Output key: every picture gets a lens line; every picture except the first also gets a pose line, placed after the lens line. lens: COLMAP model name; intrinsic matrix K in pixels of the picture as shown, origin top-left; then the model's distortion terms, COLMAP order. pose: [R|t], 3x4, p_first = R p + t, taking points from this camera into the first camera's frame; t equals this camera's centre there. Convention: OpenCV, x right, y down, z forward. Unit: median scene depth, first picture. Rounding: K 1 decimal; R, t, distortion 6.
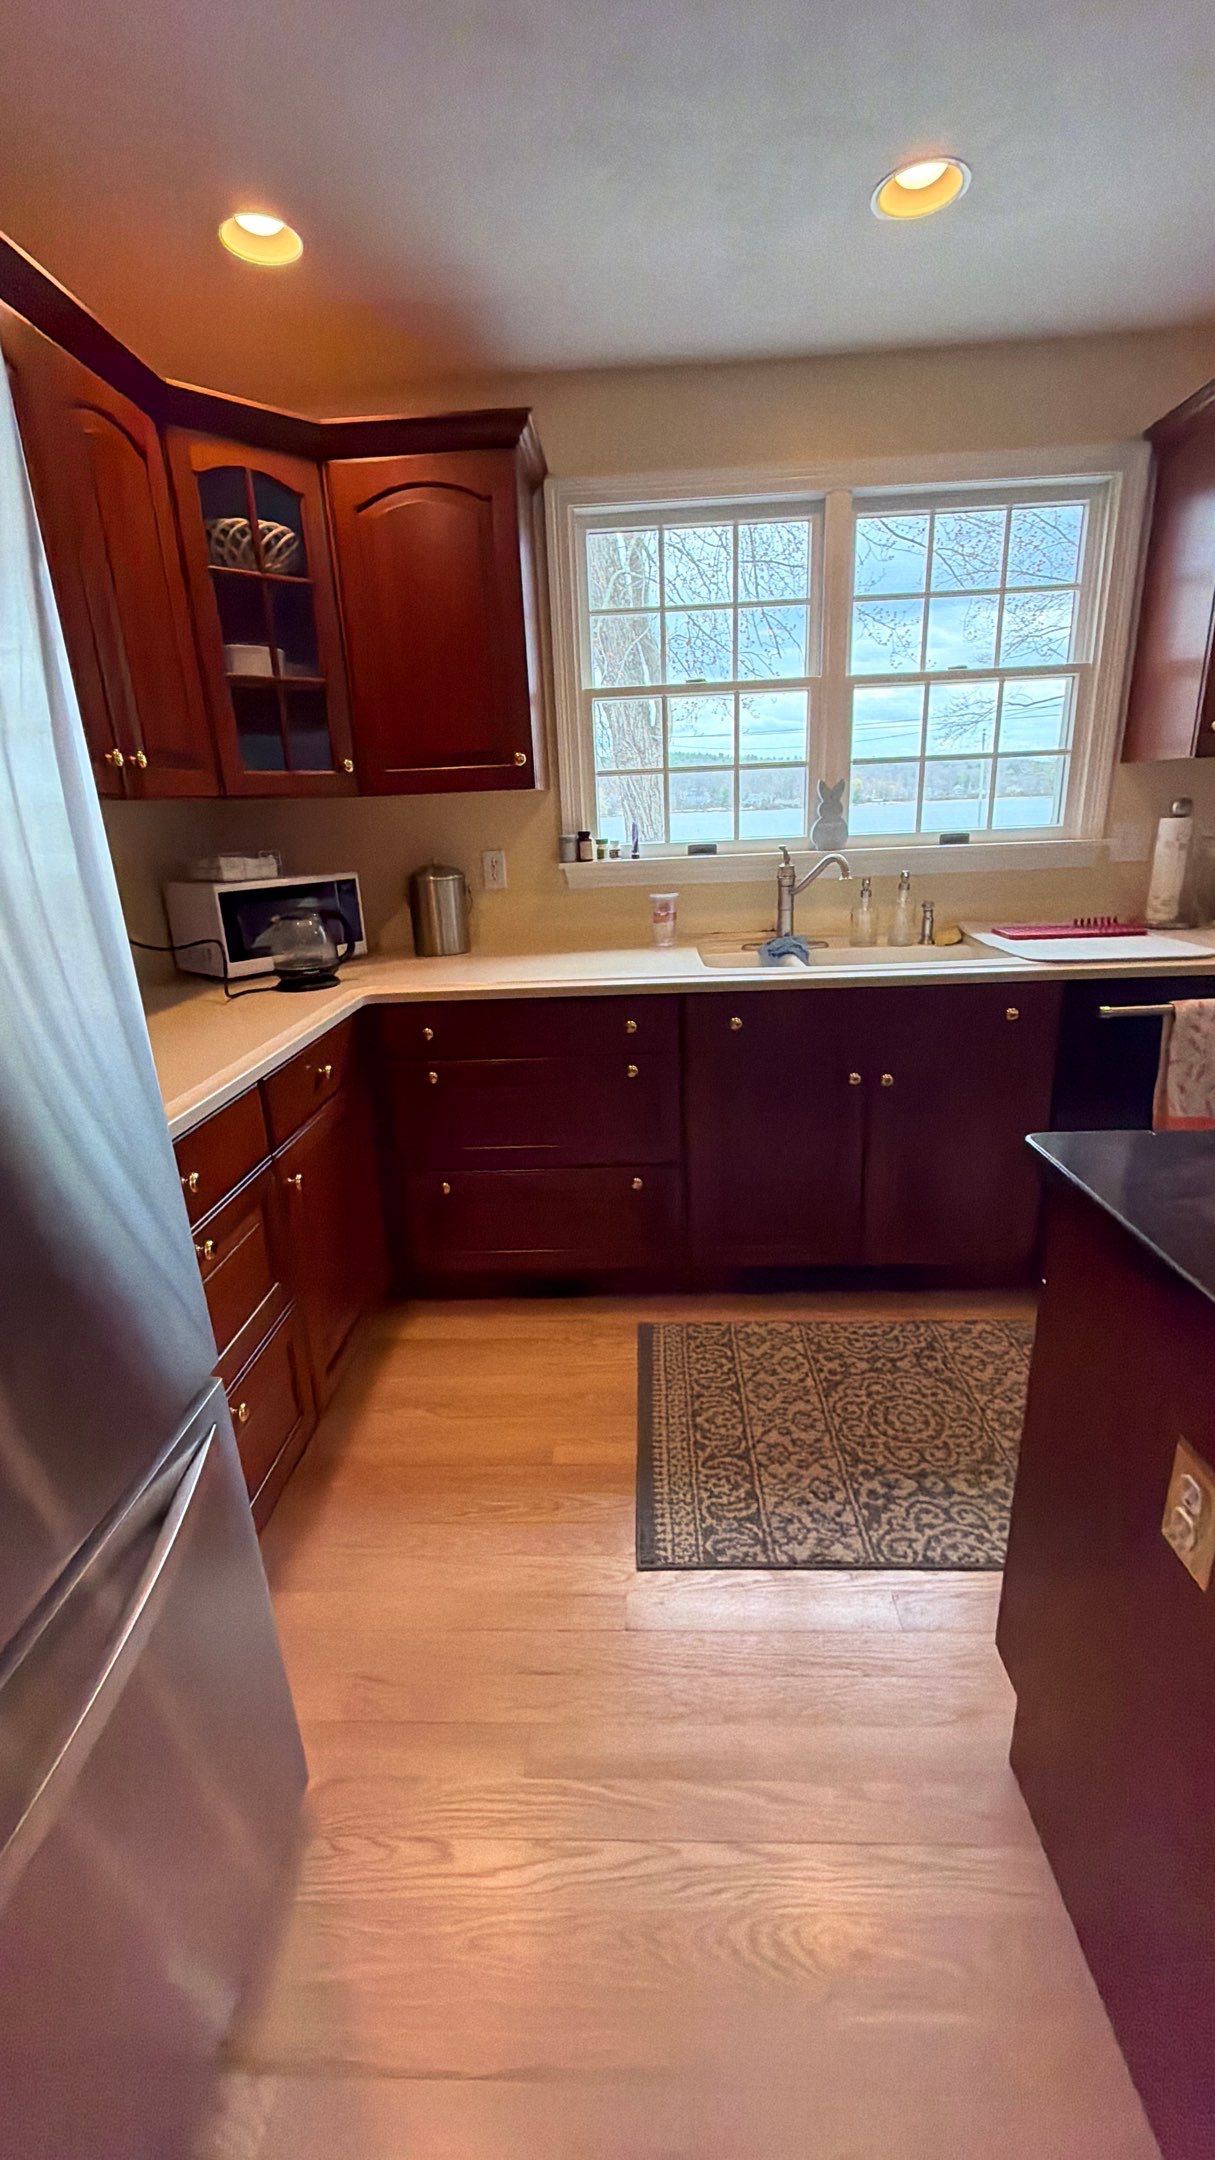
lens RADIAL K [[858.0, 0, 607.9], [0, 858.0, 1075.4], [0, 0, 1]] dist [0.000030, 0.000130]
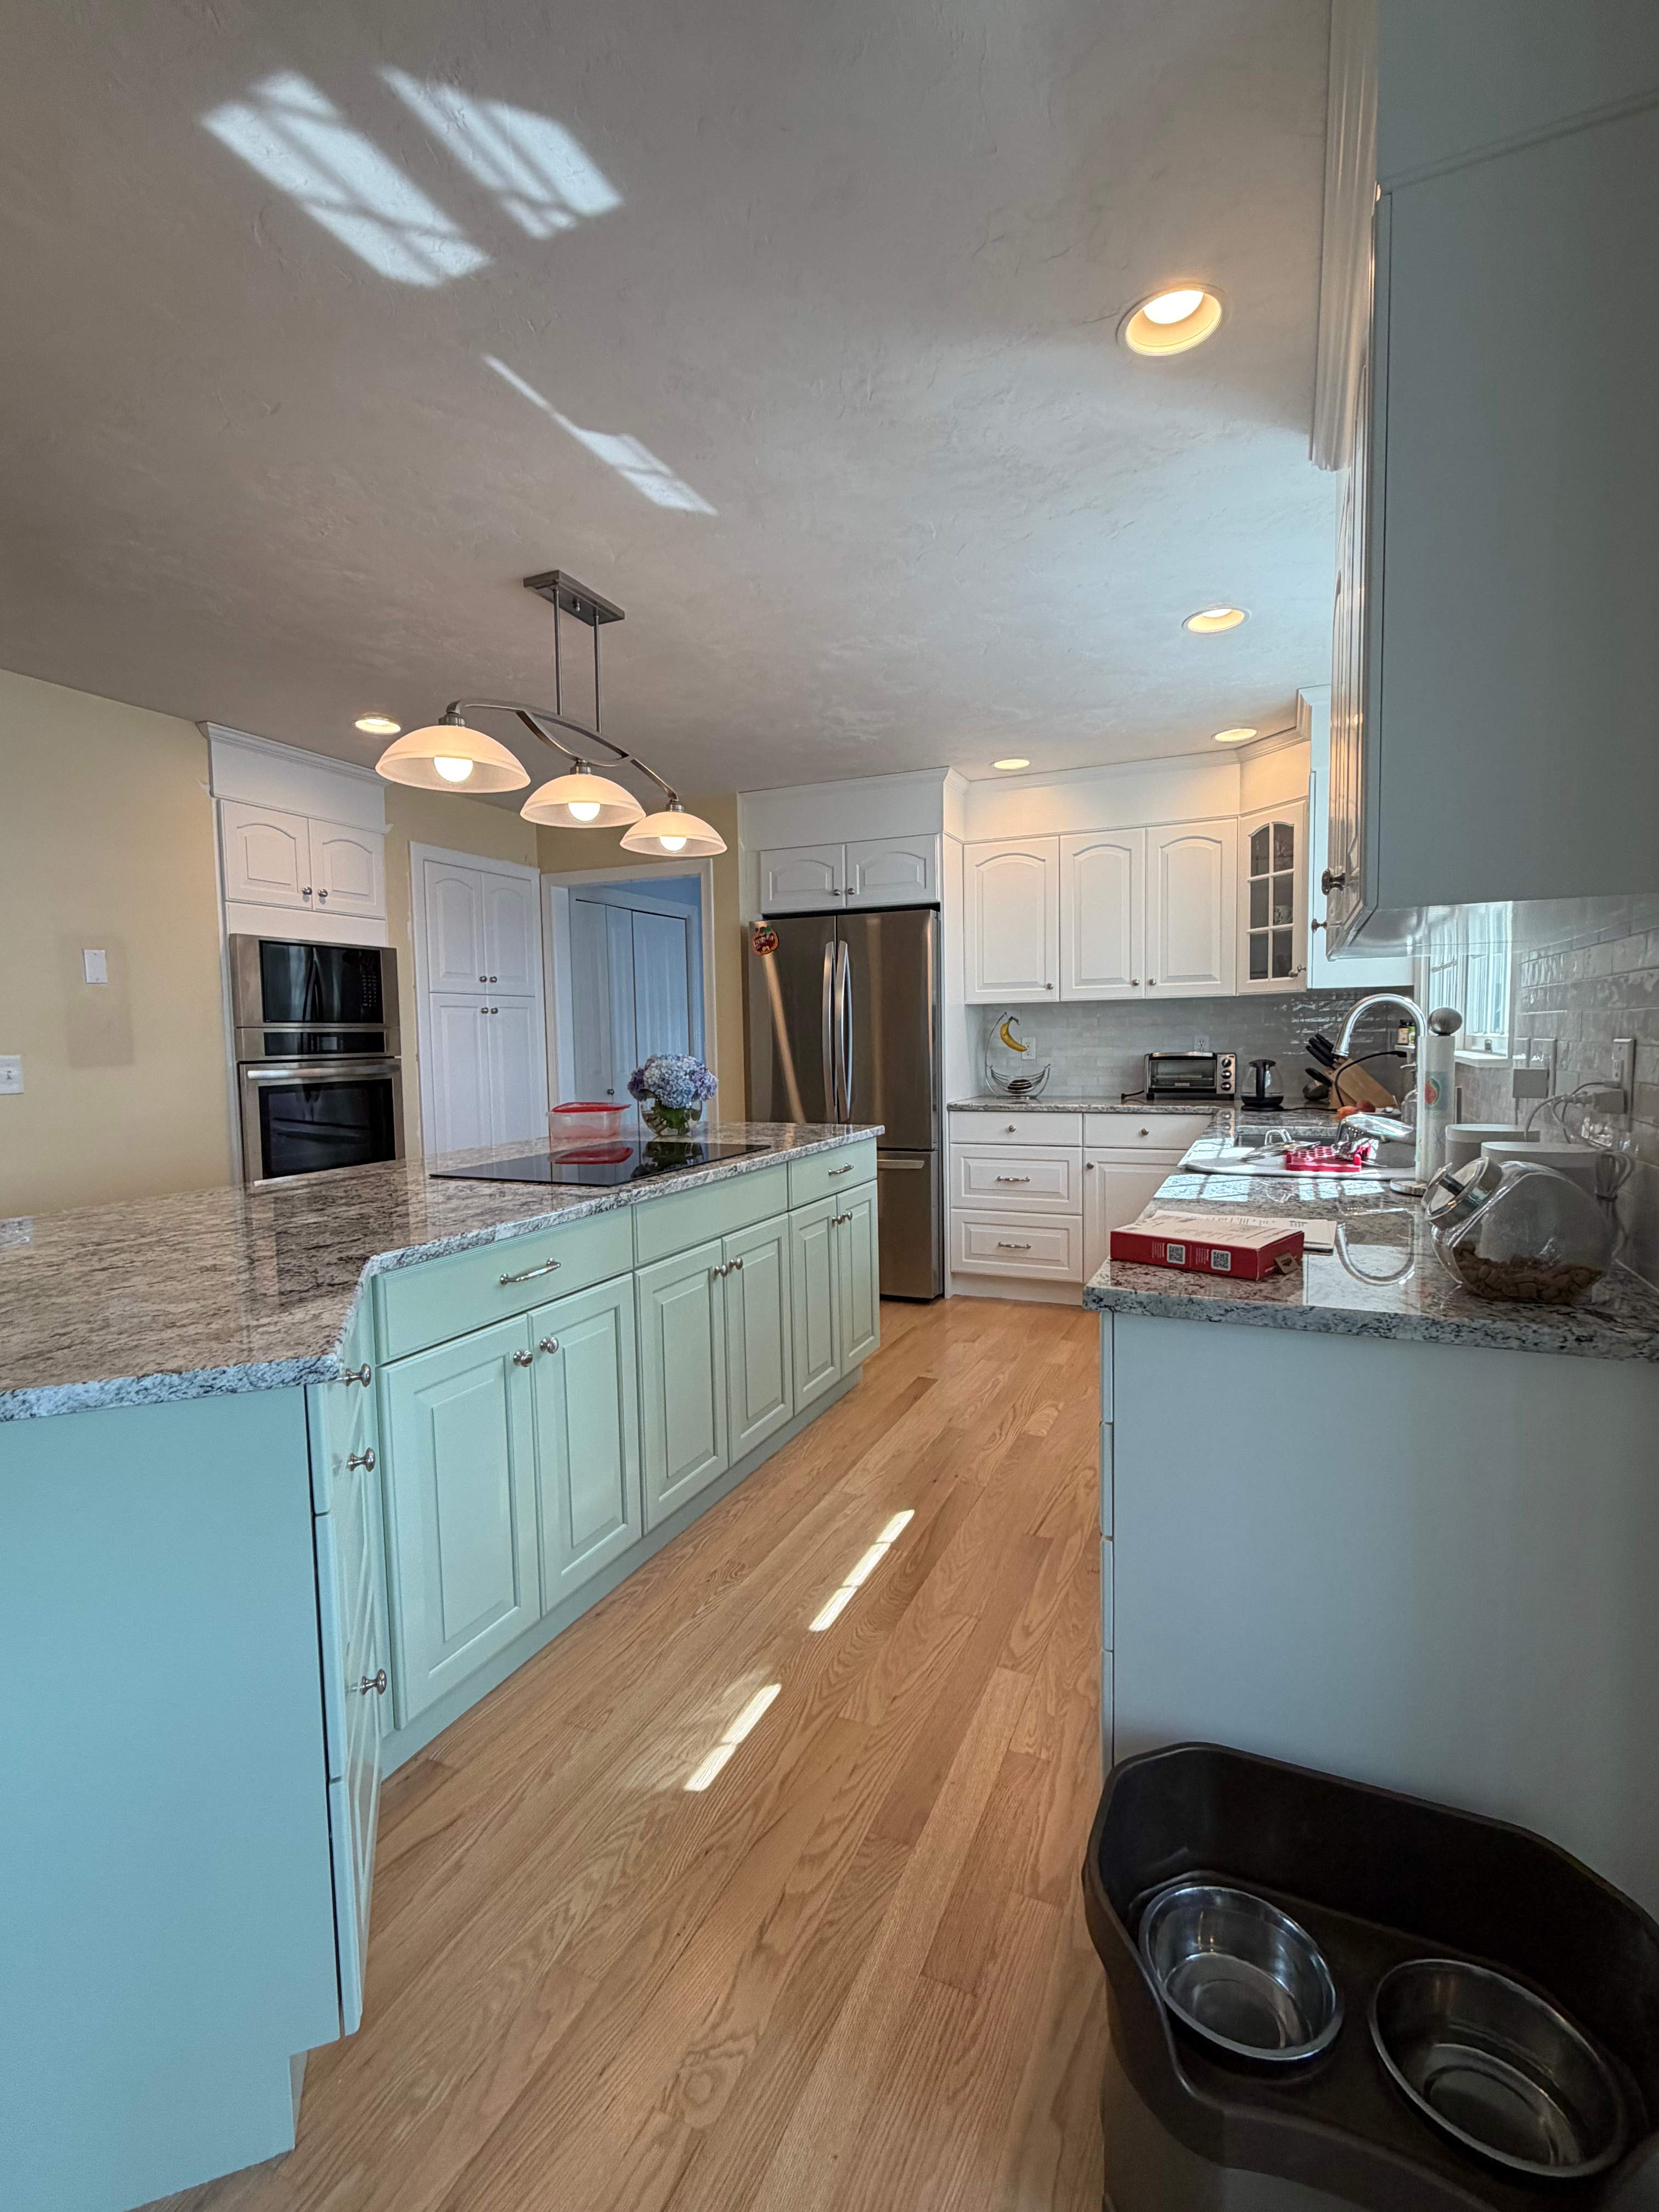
lens RADIAL K [[1019.1, 0, 825.5], [0, 1019.1, 1103.1], [0, 0, 1]] dist [0.015390, -0.000212]
pose [[-0.372214, 0.112562, -0.921296, 1.802731], [-0.247742, 0.944556, 0.215495, -0.333546], [0.894472, 0.308455, -0.323691, 0.928423]]
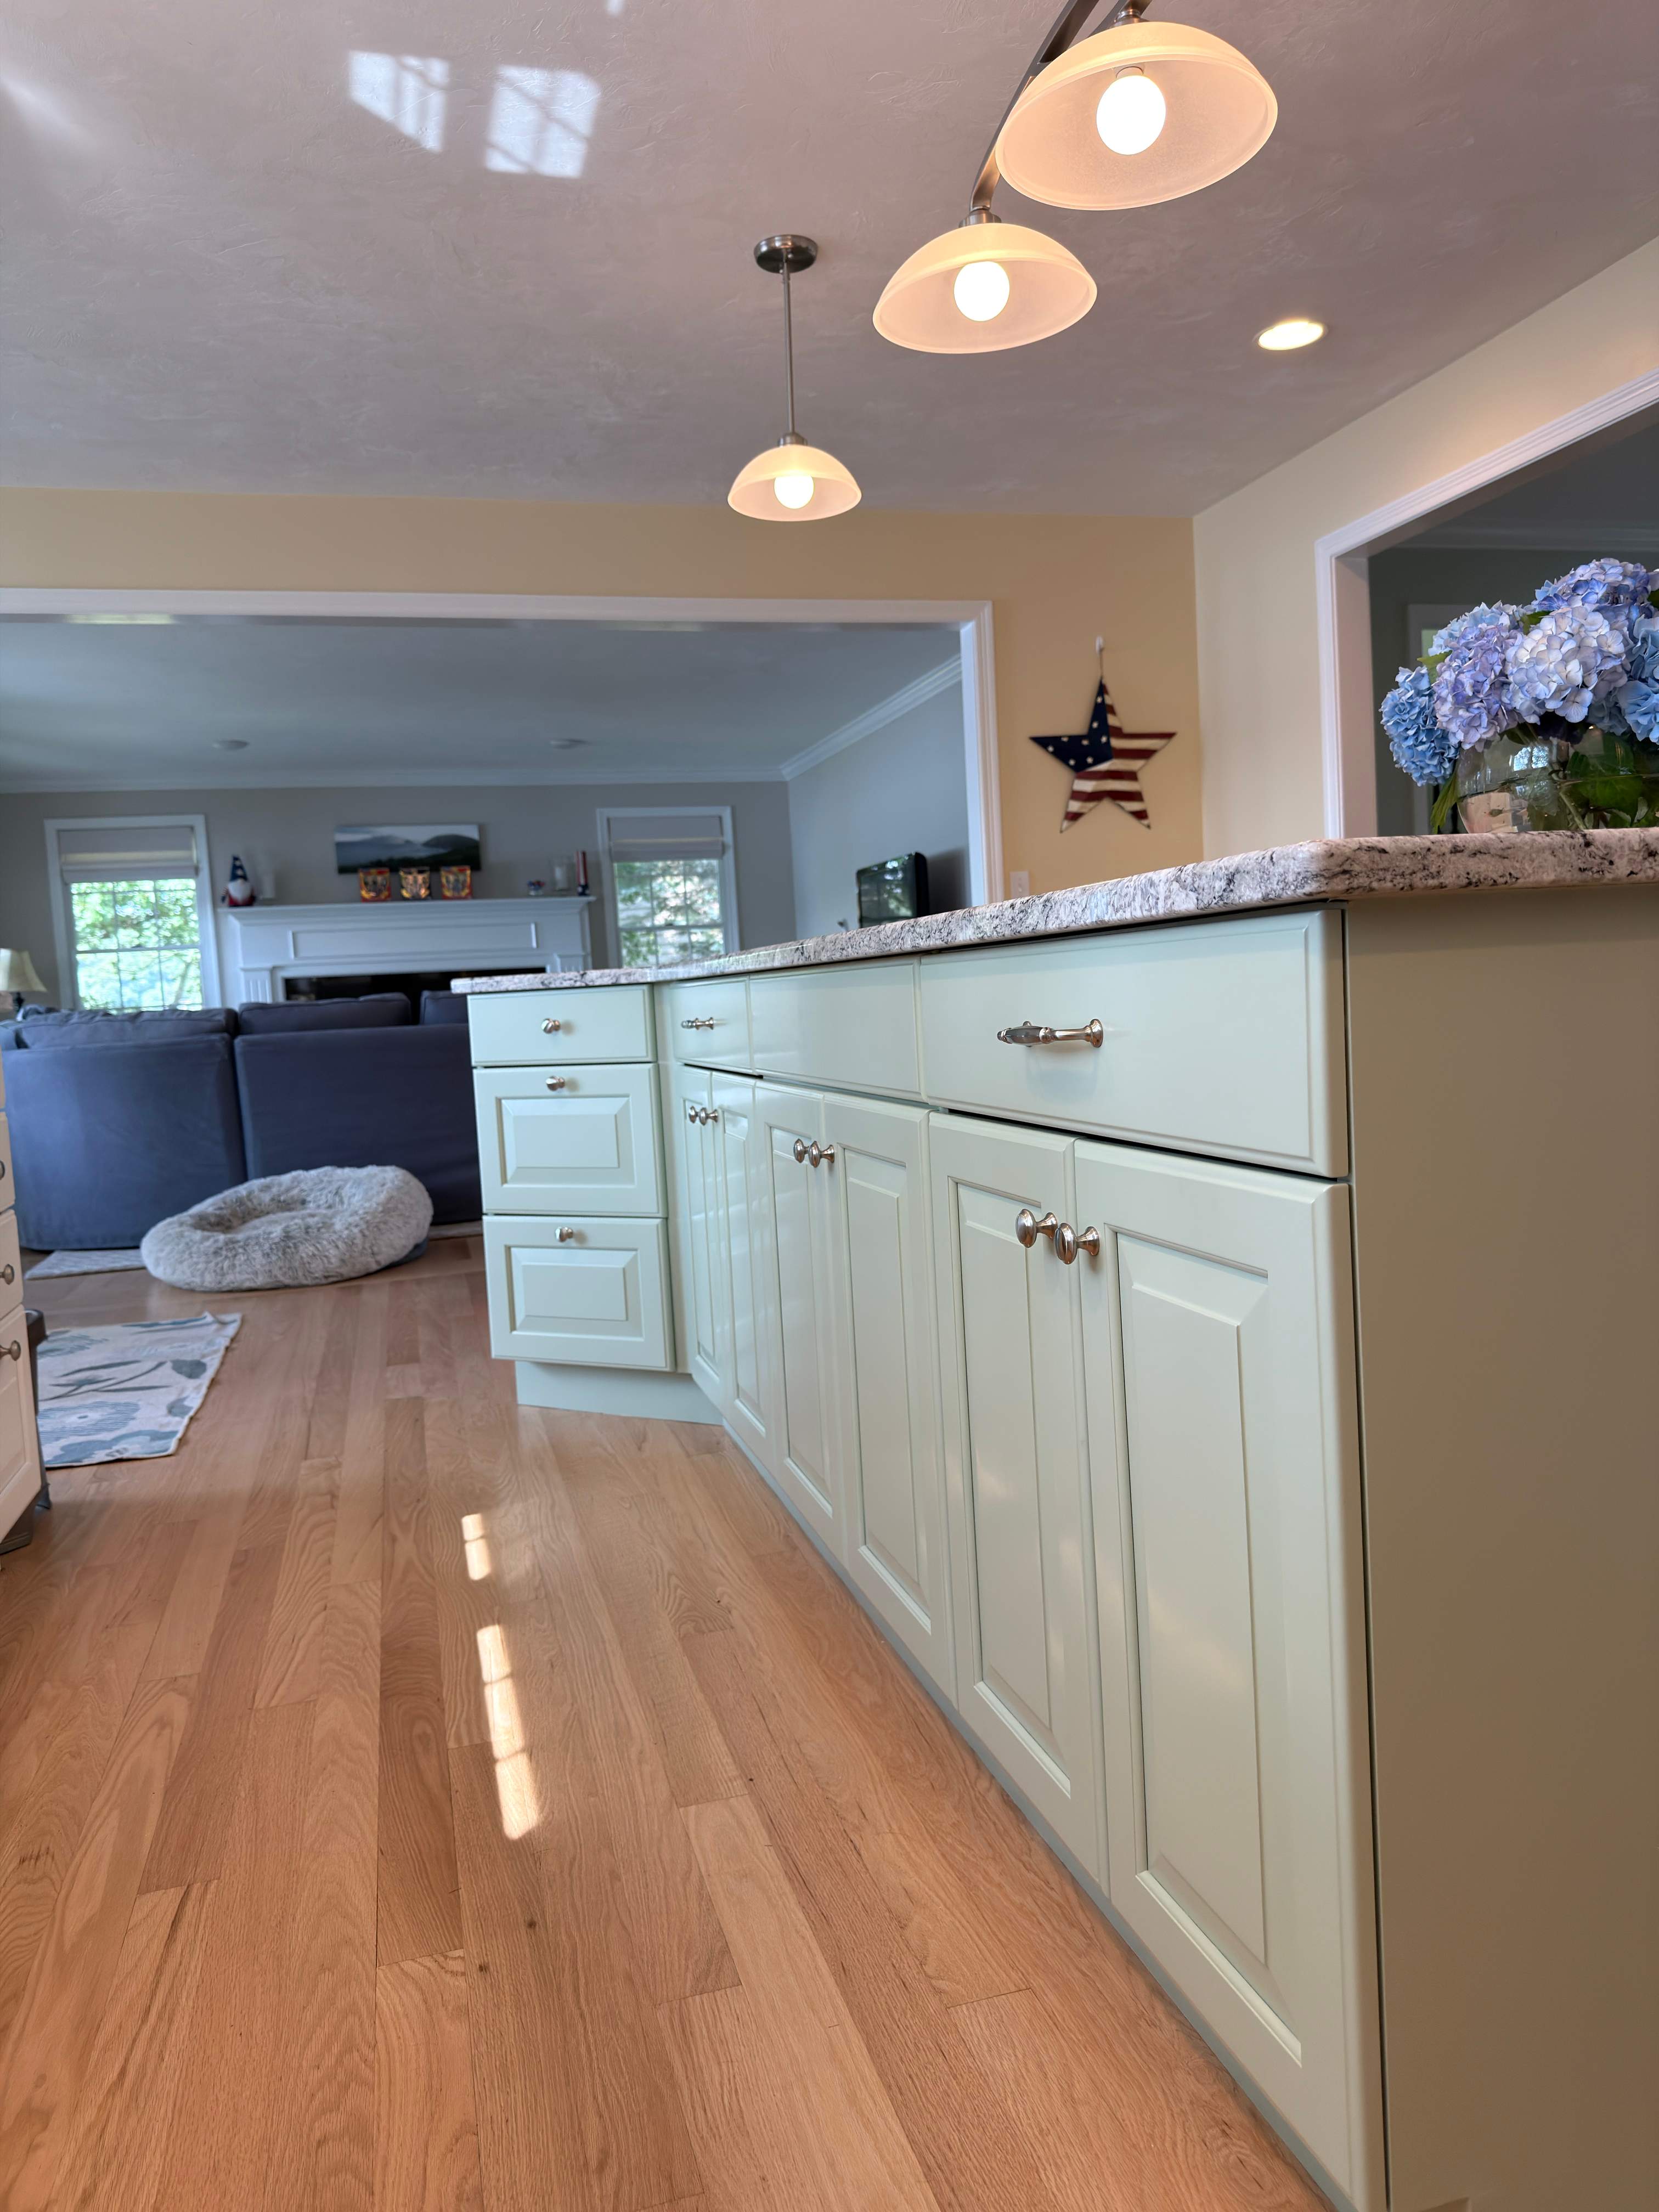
lens RADIAL K [[1563.4, 0, 833.7], [0, 1563.4, 1075.7], [0, 0, 1]] dist [0.004926, 0.001445]
pose [[-0.310776, 0.003346, 0.950477, -0.091293], [0.353438, 0.928693, 0.112294, 0.003526], [-0.882326, 0.370834, -0.289798, 0.723525]]
